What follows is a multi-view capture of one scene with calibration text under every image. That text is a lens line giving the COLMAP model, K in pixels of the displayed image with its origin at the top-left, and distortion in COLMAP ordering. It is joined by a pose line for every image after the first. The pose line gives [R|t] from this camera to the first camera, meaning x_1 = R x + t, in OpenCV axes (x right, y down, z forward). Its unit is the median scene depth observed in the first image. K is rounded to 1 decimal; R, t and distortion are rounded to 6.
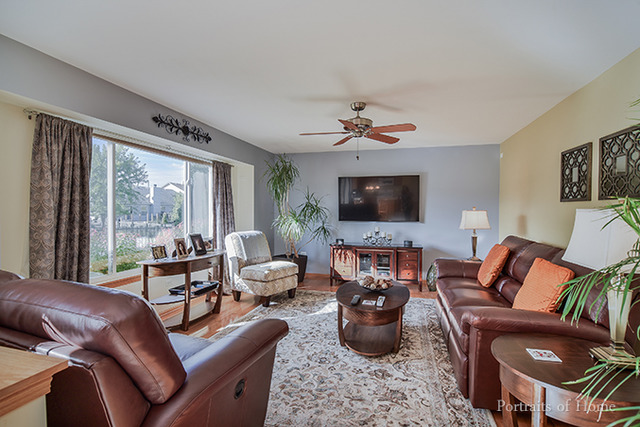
lens RADIAL K [[321.6, 0, 320.0], [0, 321.6, 213.5], [0, 0, 1]] dist [-0.001045, -0.000456]
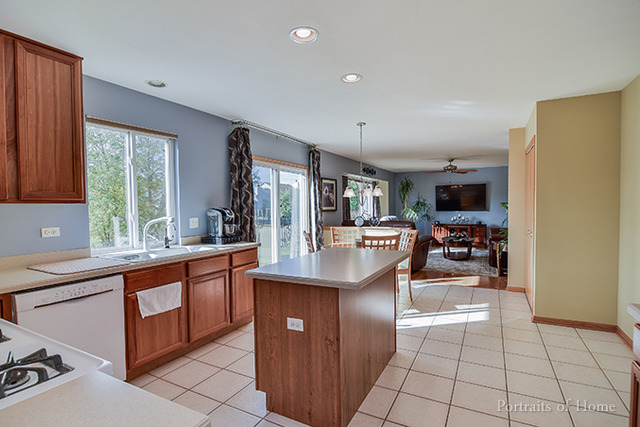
lens RADIAL K [[321.6, 0, 320.0], [0, 321.6, 213.5], [0, 0, 1]] dist [-0.001045, -0.000456]
pose [[0.972378, -0.008647, -0.233250, -0.160728], [0.014295, 0.999644, 0.022533, -0.009770], [0.232972, -0.025245, 0.972156, -0.919756]]
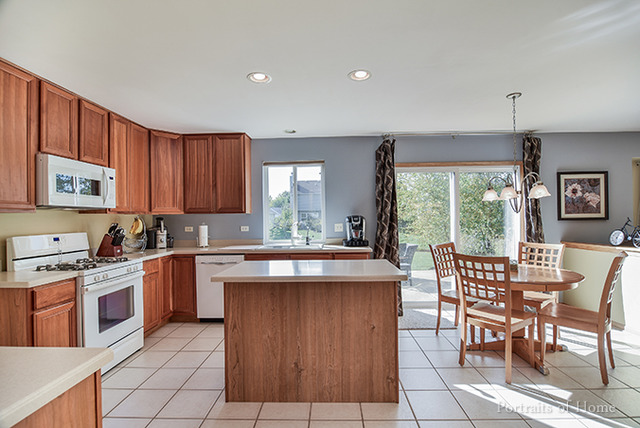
lens RADIAL K [[309.0, 0, 320.0], [0, 309.0, 214.0], [0, 0, 1]] dist [0.000387, 0.000014]
pose [[0.234371, -0.020241, -0.971936, 0.195268], [0.012827, 0.999761, -0.017727, -0.000372], [0.972063, -0.008313, 0.234575, -0.568849]]
